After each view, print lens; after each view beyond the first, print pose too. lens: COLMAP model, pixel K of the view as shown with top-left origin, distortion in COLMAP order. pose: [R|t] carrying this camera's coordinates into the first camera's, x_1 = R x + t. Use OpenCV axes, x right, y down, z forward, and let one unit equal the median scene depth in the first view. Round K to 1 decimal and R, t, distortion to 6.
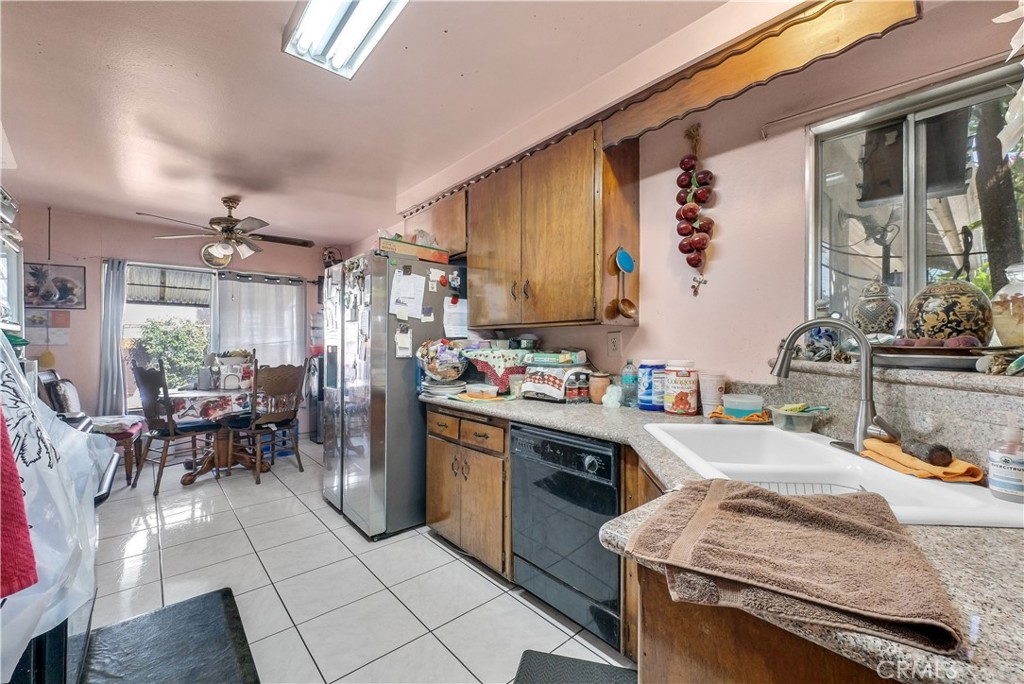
lens RADIAL K [[420.0, 0, 508.1], [0, 420.0, 340.2], [0, 0, 1]] dist [-0.003007, -0.000352]
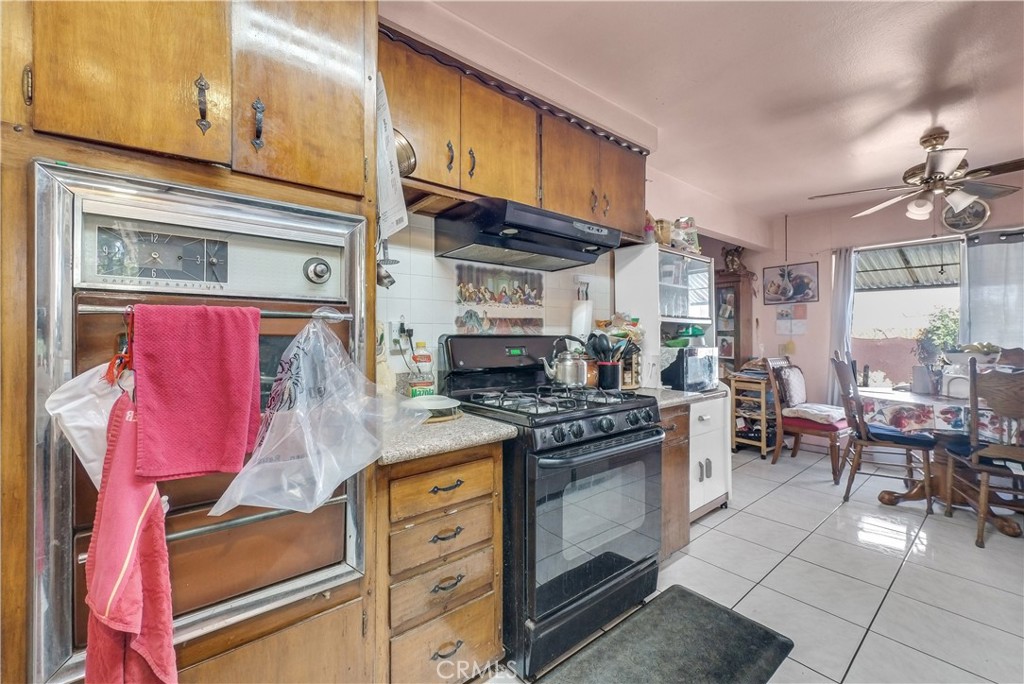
lens RADIAL K [[420.0, 0, 507.0], [0, 420.0, 333.3], [0, 0, 1]] dist [-0.003007, -0.000352]
pose [[-0.023817, 0.001299, -0.999715, 0.079116], [0.006690, 0.999977, 0.001140, 0.000511], [0.999694, -0.006661, -0.023825, 0.270408]]
